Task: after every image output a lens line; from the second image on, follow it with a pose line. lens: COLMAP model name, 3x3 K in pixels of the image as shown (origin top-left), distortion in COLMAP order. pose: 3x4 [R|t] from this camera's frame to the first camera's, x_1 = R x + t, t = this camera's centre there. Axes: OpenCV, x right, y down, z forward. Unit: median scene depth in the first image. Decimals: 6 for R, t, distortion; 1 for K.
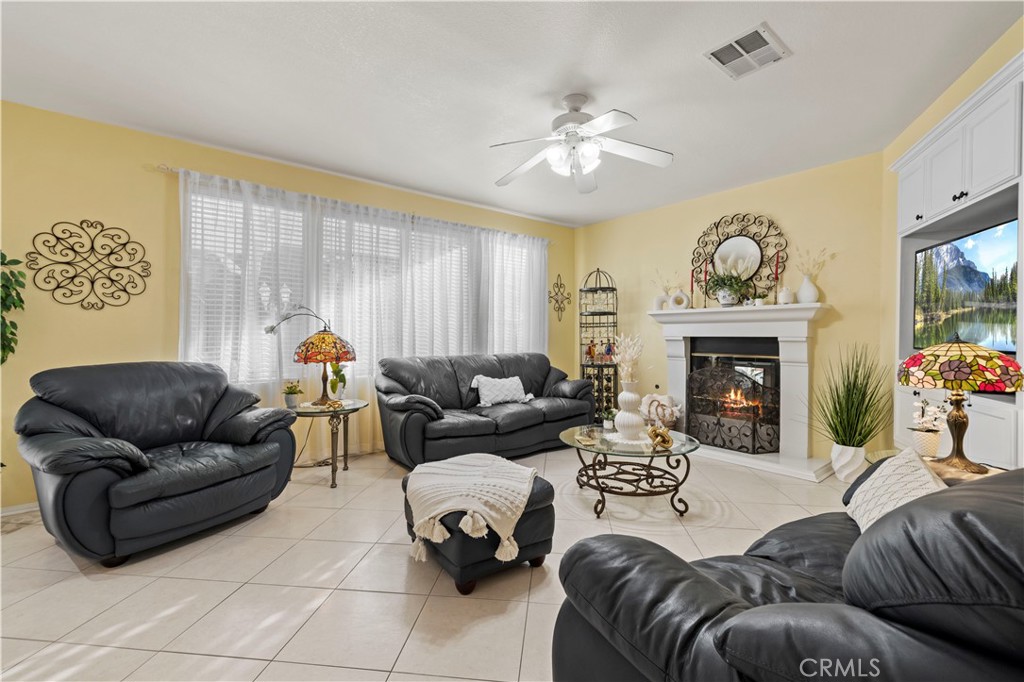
lens RADIAL K [[437.8, 0, 514.8], [0, 437.8, 346.7], [0, 0, 1]] dist [0.001405, 0.000545]
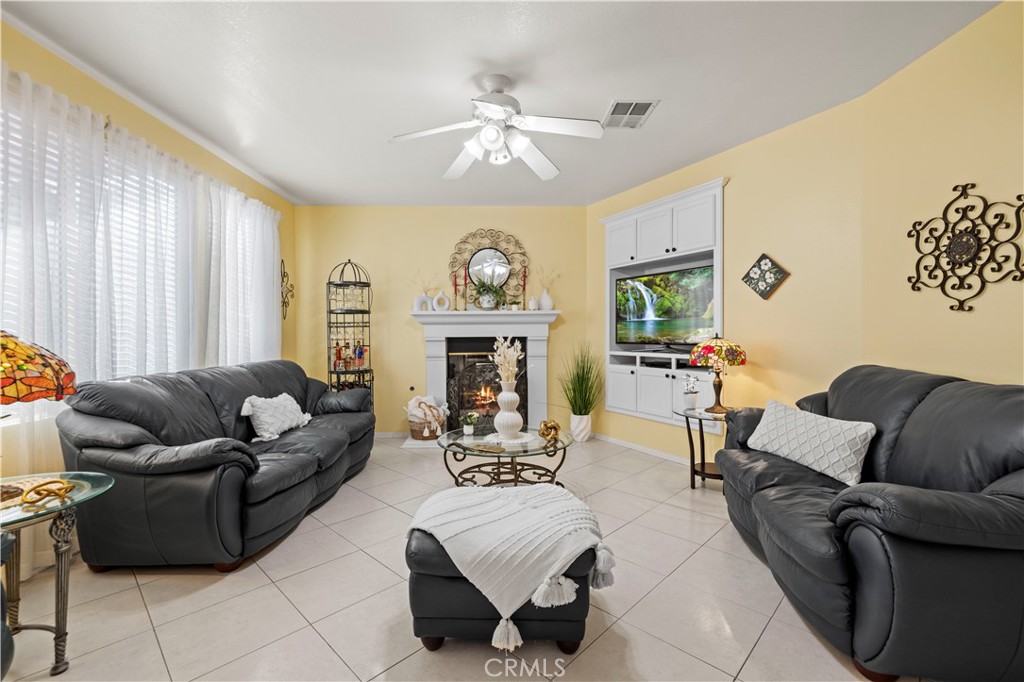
lens RADIAL K [[437.8, 0, 515.2], [0, 437.8, 344.8], [0, 0, 1]] dist [0.001405, 0.000545]
pose [[0.608131, -0.021036, 0.793558, -0.373598], [0.027815, 0.999600, 0.005182, -0.006646], [-0.793349, 0.018921, 0.608473, 0.265559]]
